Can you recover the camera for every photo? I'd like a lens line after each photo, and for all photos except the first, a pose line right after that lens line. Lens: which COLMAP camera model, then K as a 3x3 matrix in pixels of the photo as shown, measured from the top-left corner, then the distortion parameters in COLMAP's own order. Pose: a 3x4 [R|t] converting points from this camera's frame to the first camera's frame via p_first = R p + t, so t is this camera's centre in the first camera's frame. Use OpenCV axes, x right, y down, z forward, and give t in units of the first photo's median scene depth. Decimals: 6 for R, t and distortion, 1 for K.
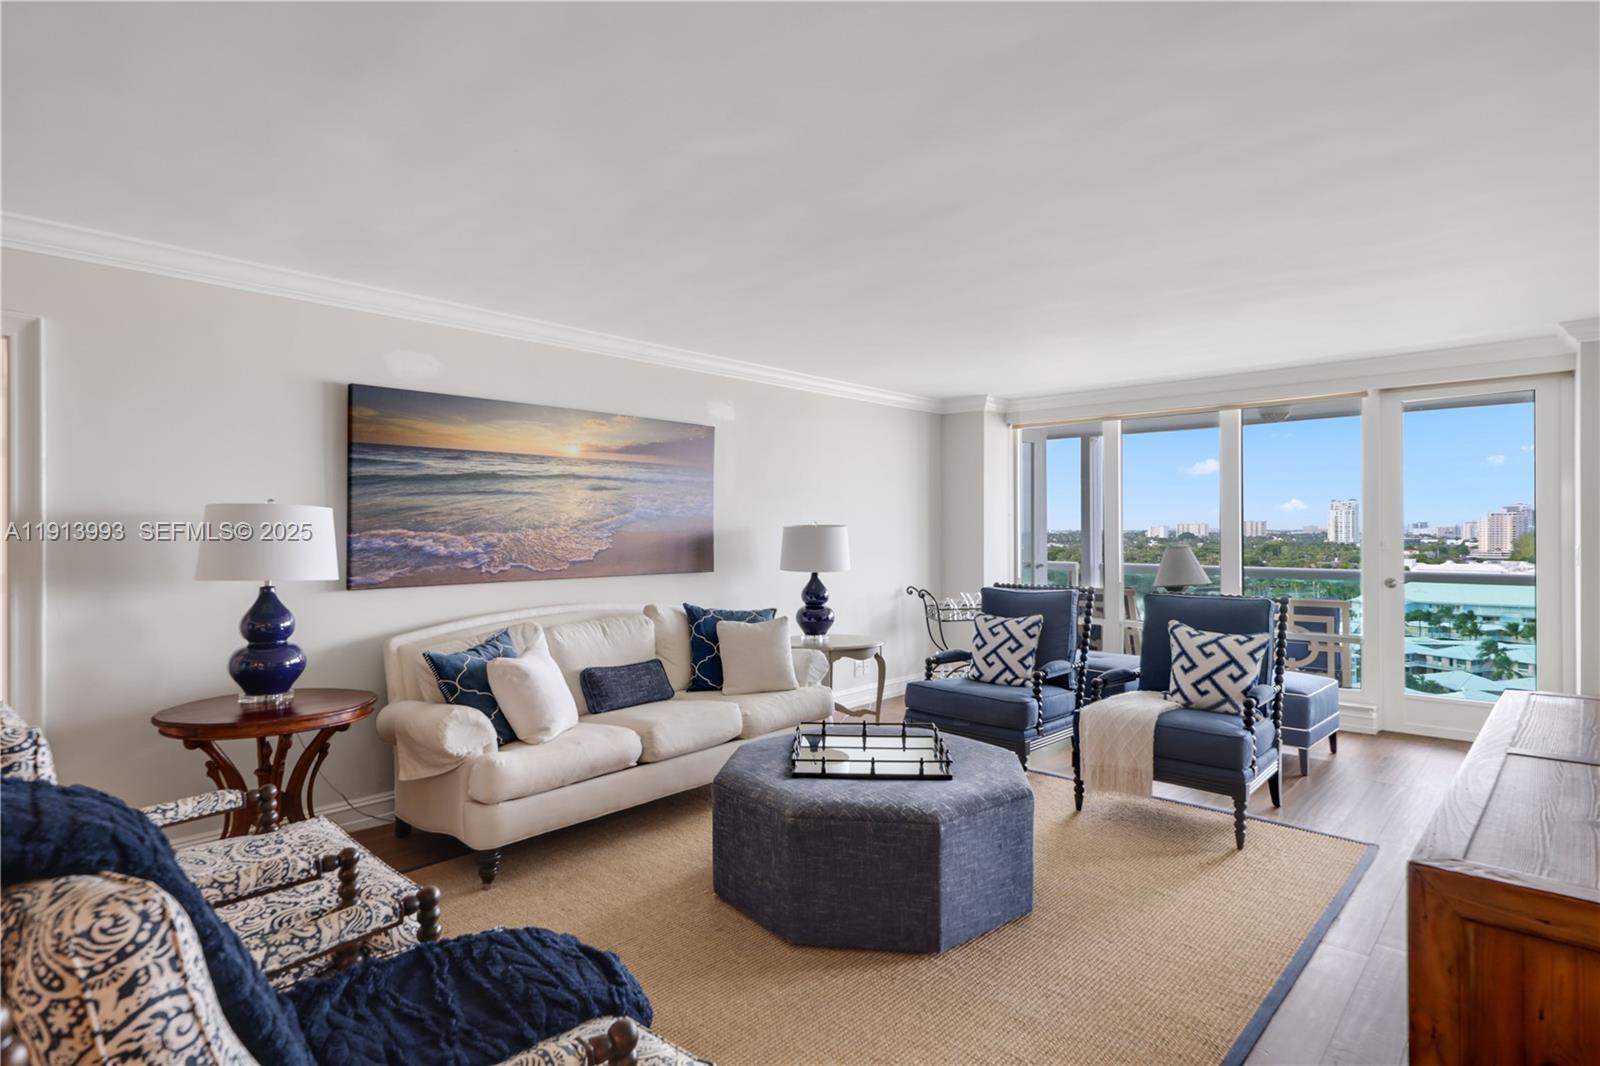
lens RADIAL K [[826.9, 0, 820.0], [0, 826.9, 538.9], [0, 0, 1]] dist [-0.005431, -0.001294]
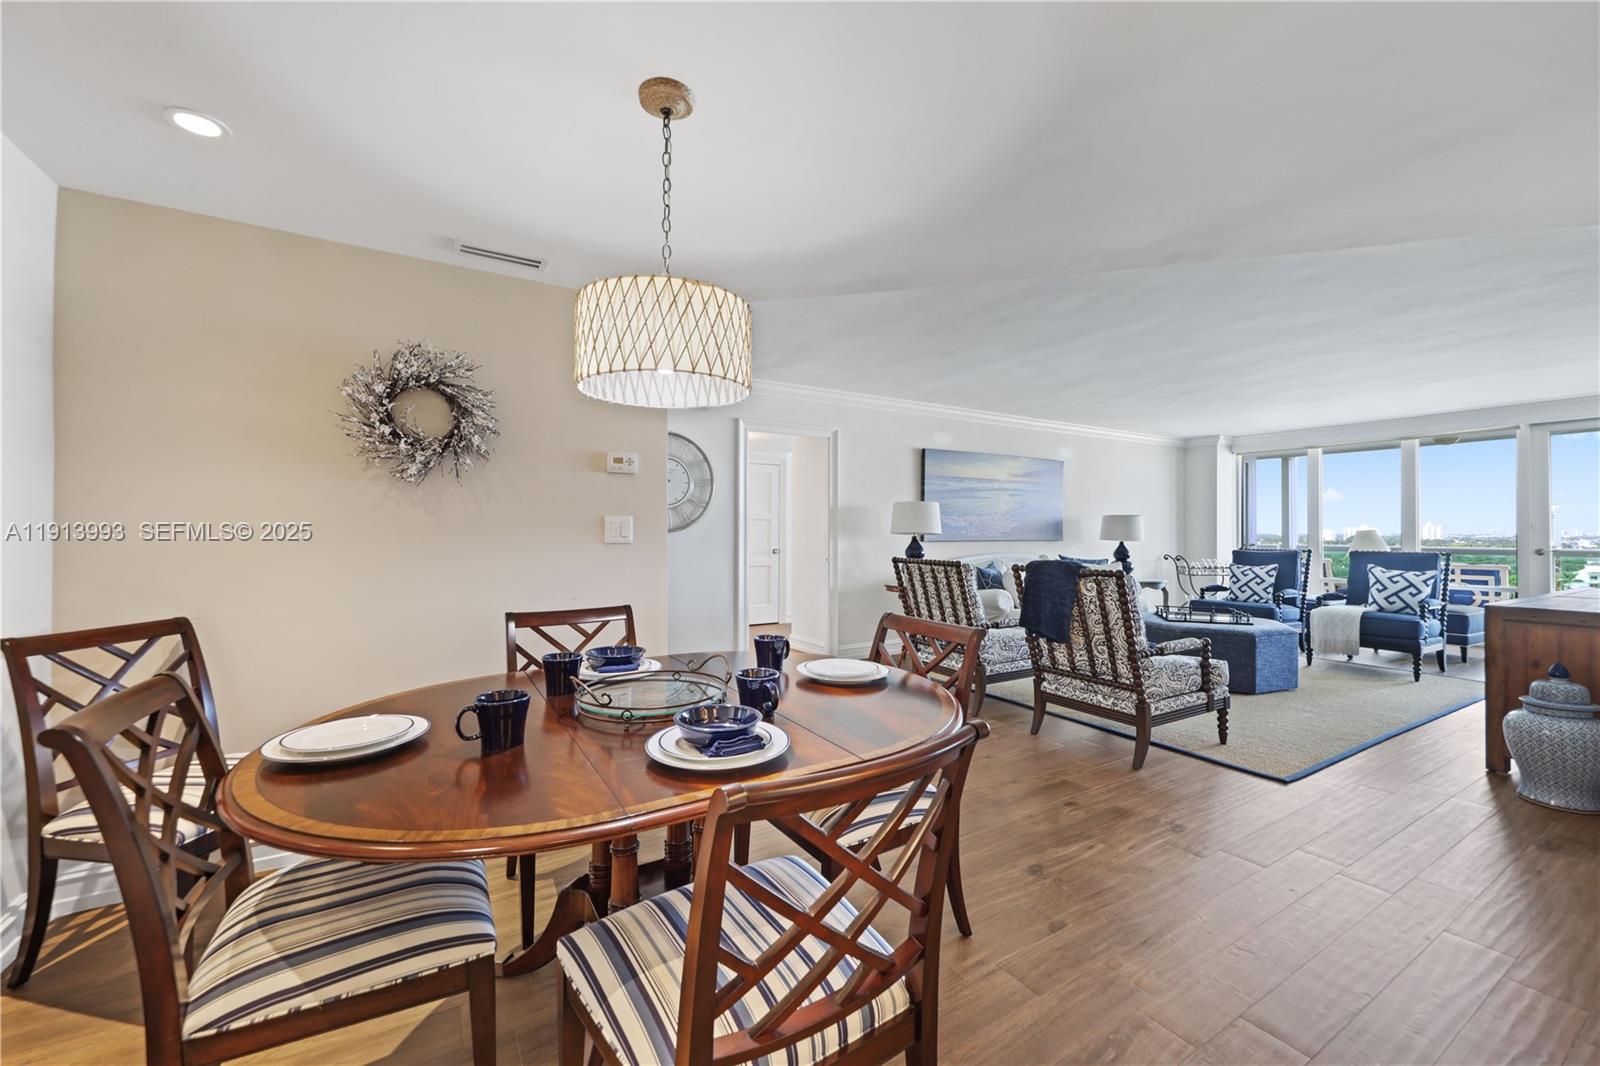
lens RADIAL K [[644.5, 0, 803.2], [0, 644.5, 535.7], [0, 0, 1]] dist [-0.000012, 0.000075]
pose [[0.958572, 0.004981, -0.284807, -0.314207], [-0.006711, 0.999964, -0.005098, 0.046552], [0.284771, 0.006798, 0.958571, -0.612316]]
